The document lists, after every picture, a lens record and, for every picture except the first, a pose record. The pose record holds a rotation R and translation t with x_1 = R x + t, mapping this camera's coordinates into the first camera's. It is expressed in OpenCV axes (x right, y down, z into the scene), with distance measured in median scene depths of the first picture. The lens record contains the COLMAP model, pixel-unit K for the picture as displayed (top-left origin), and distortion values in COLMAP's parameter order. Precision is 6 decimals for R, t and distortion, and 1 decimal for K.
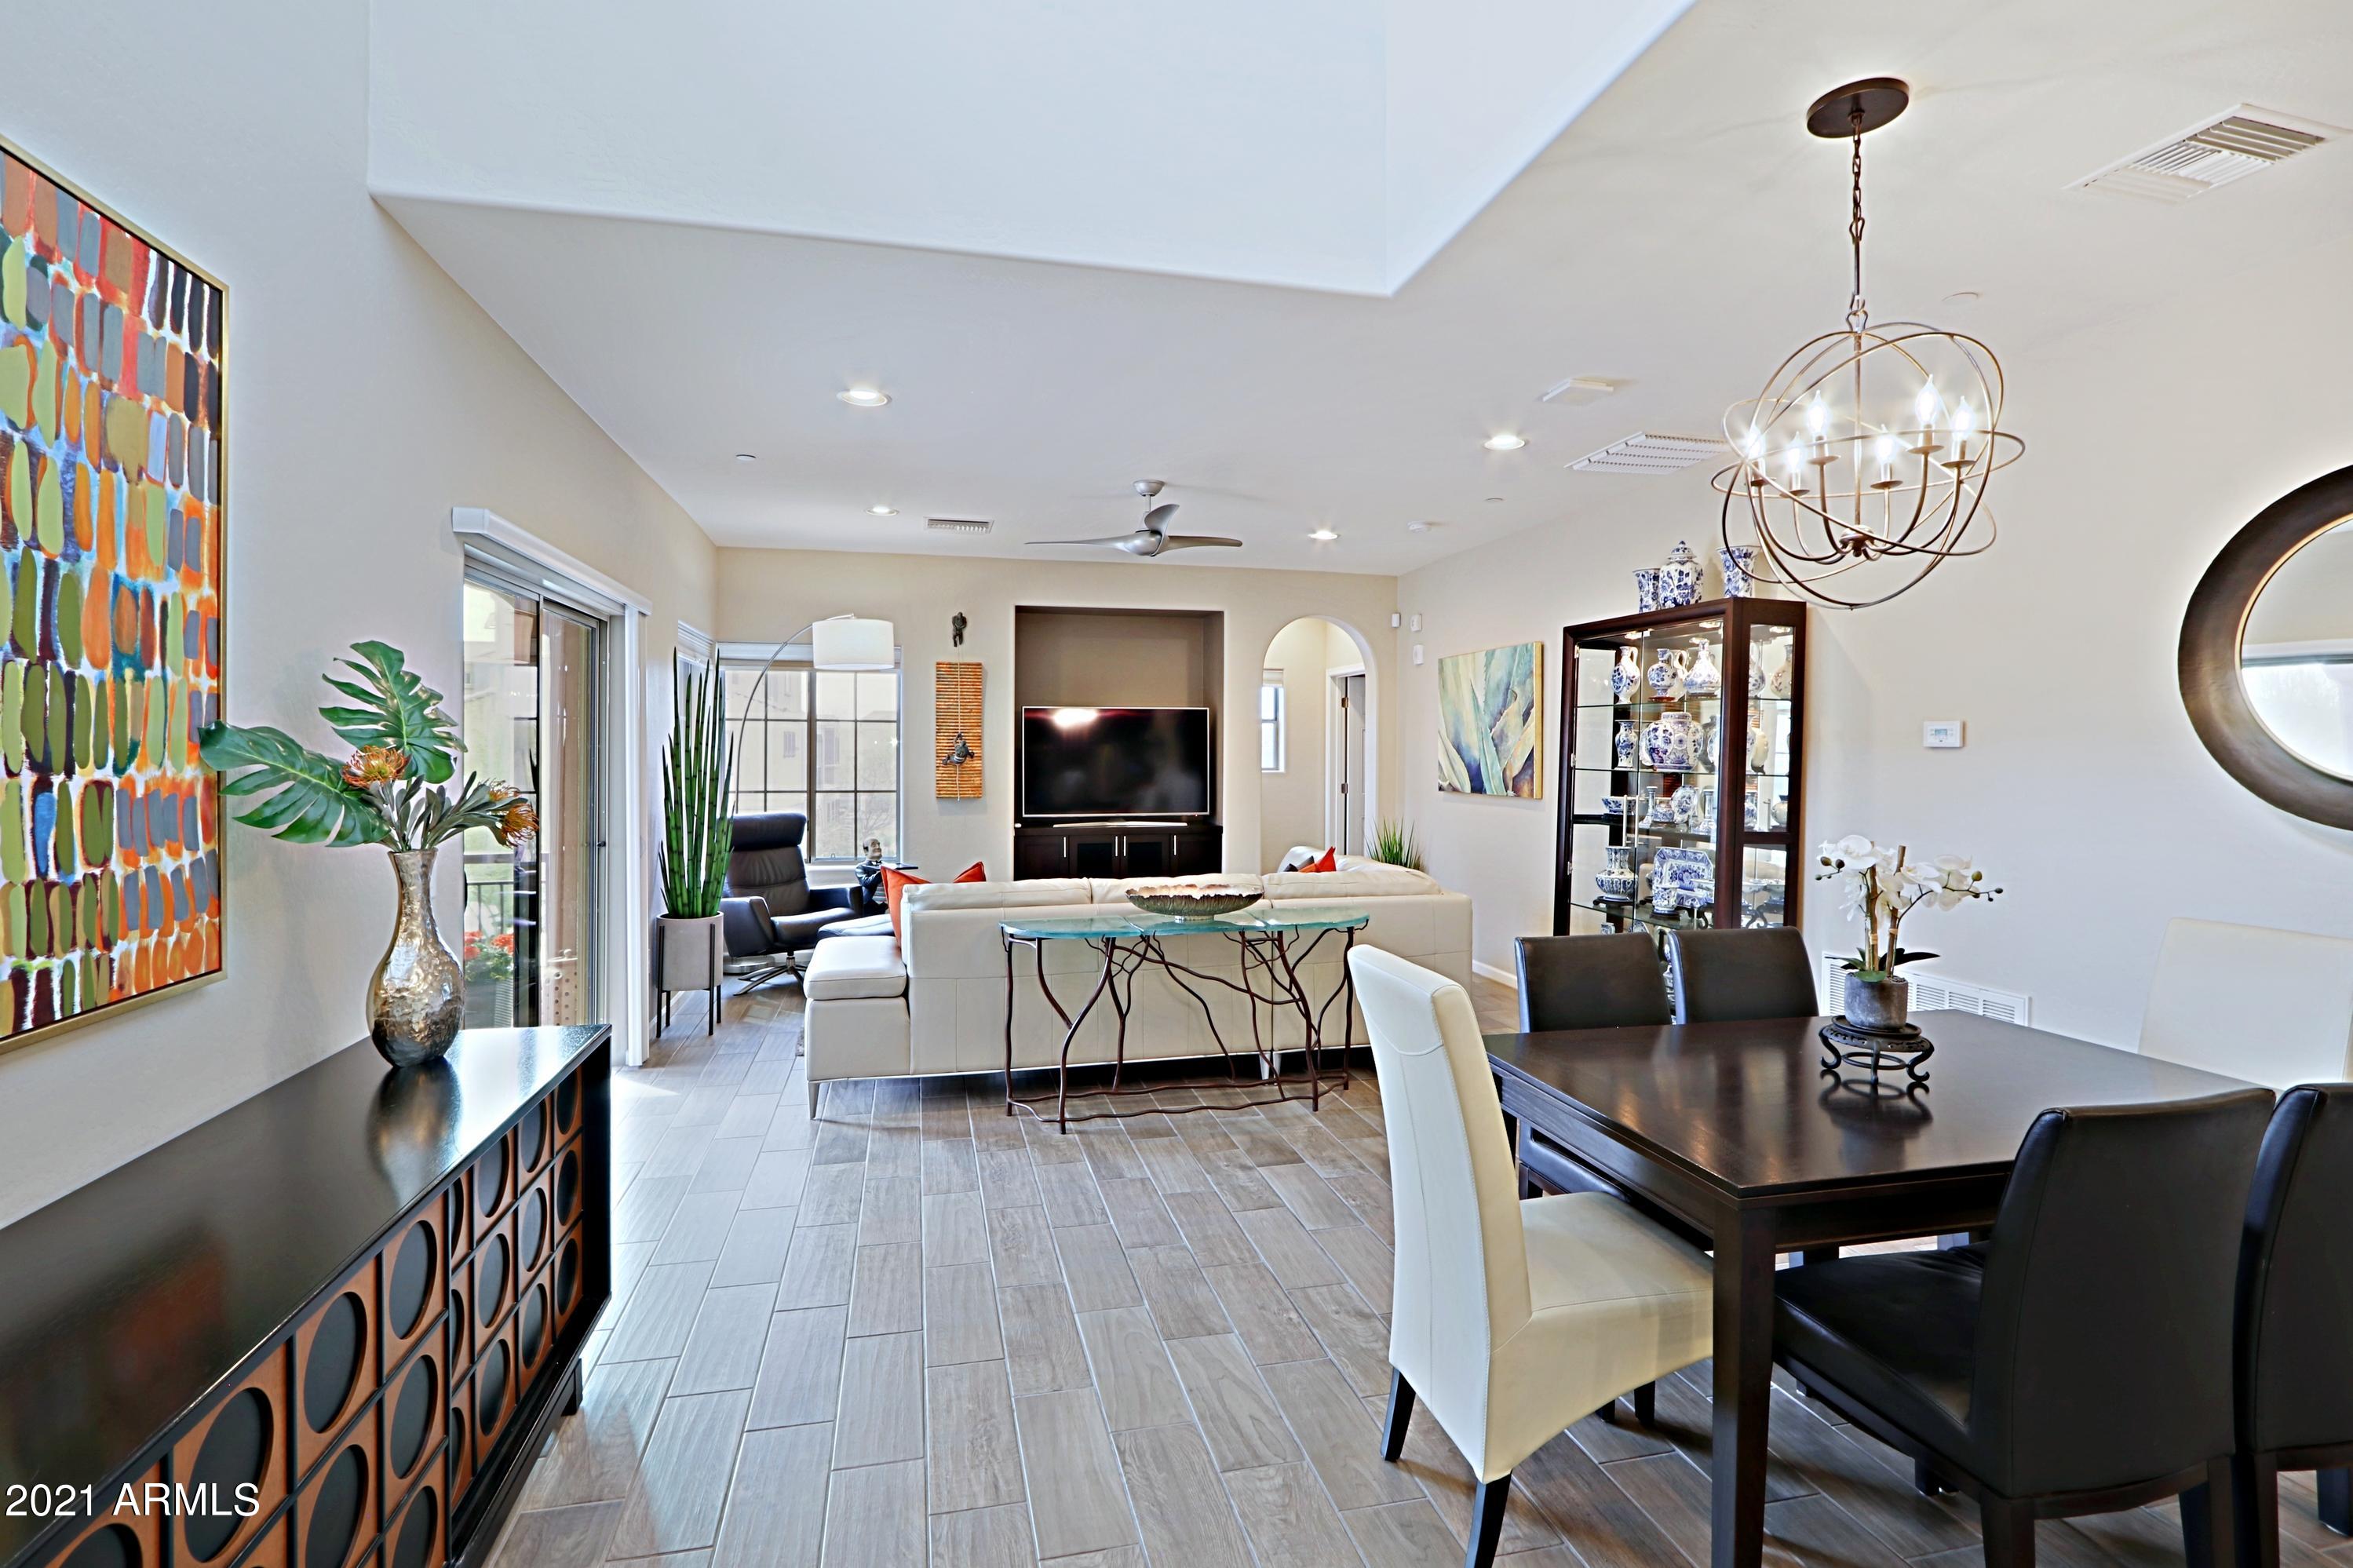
lens RADIAL K [[1109.8, 0, 1164.6], [0, 1109.8, 768.4], [0, 0, 1]] dist [-0.012966, 0.003630]
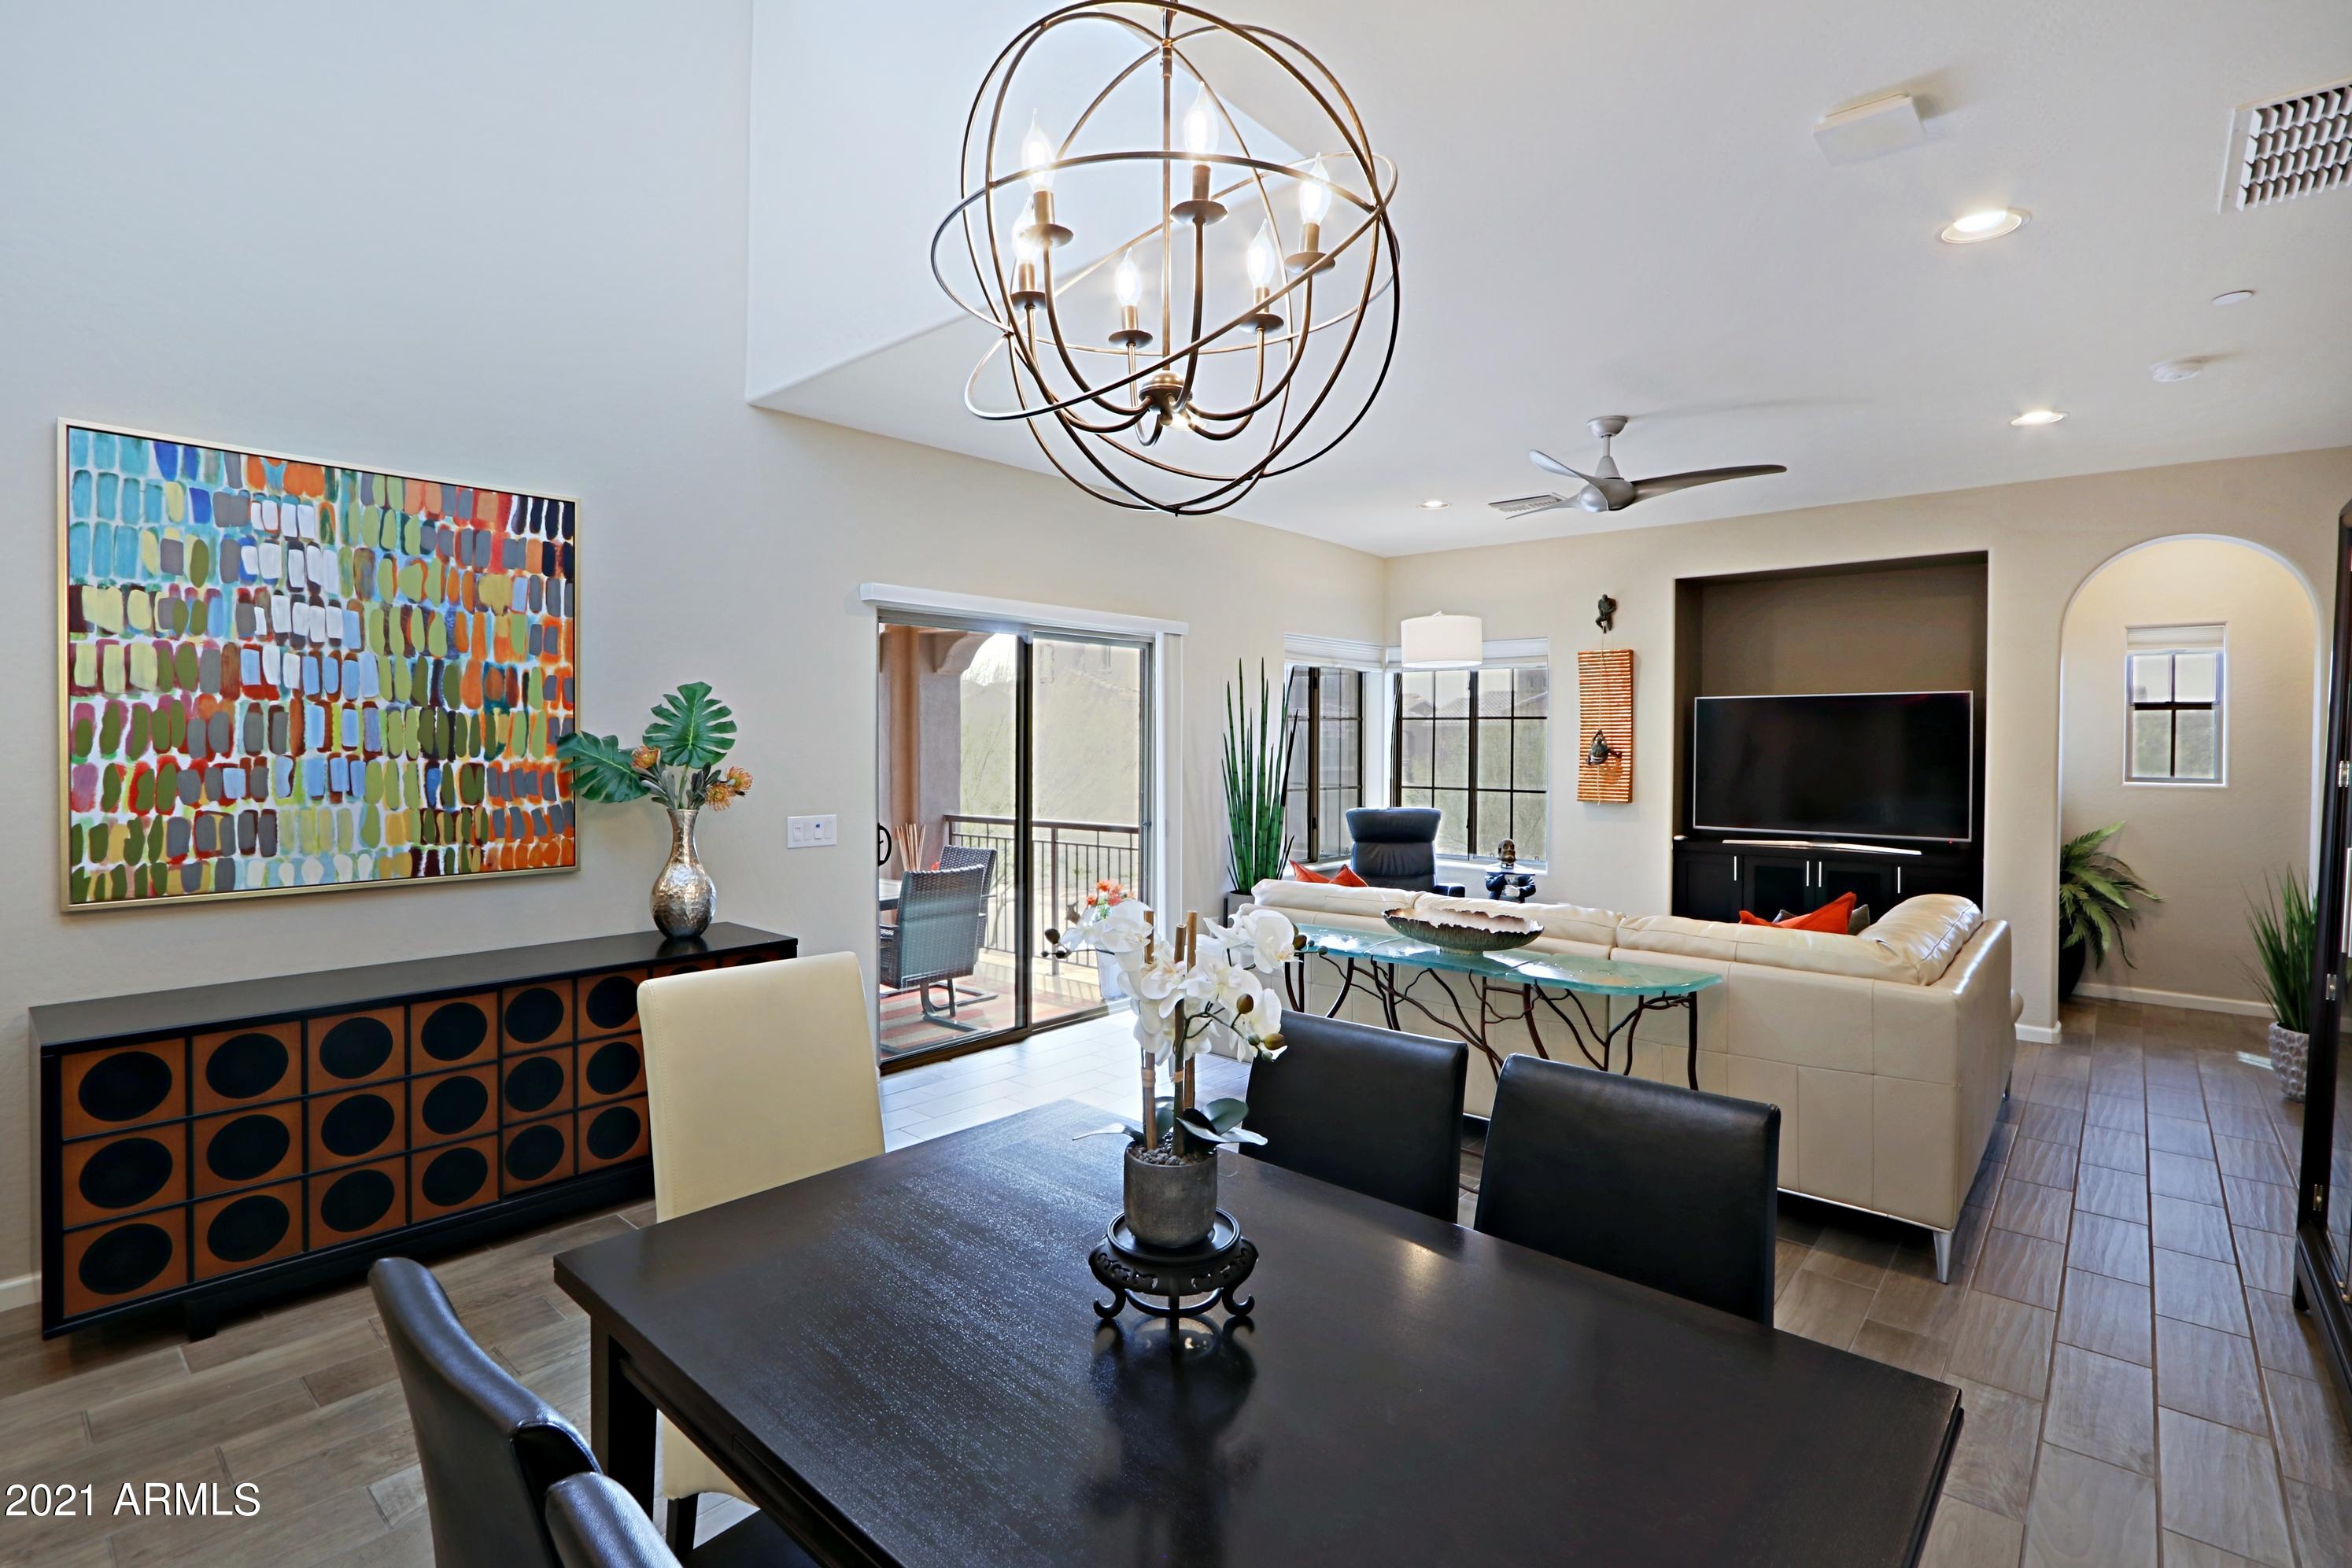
lens RADIAL K [[1109.3, 0, 1170.3], [0, 1109.3, 767.2], [0, 0, 1]] dist [-0.012966, 0.003630]
pose [[0.580356, 0.017453, -0.814176, 1.361301], [-0.015695, 0.999824, 0.010244, -0.021019], [0.814212, 0.006834, 0.580528, 0.793280]]
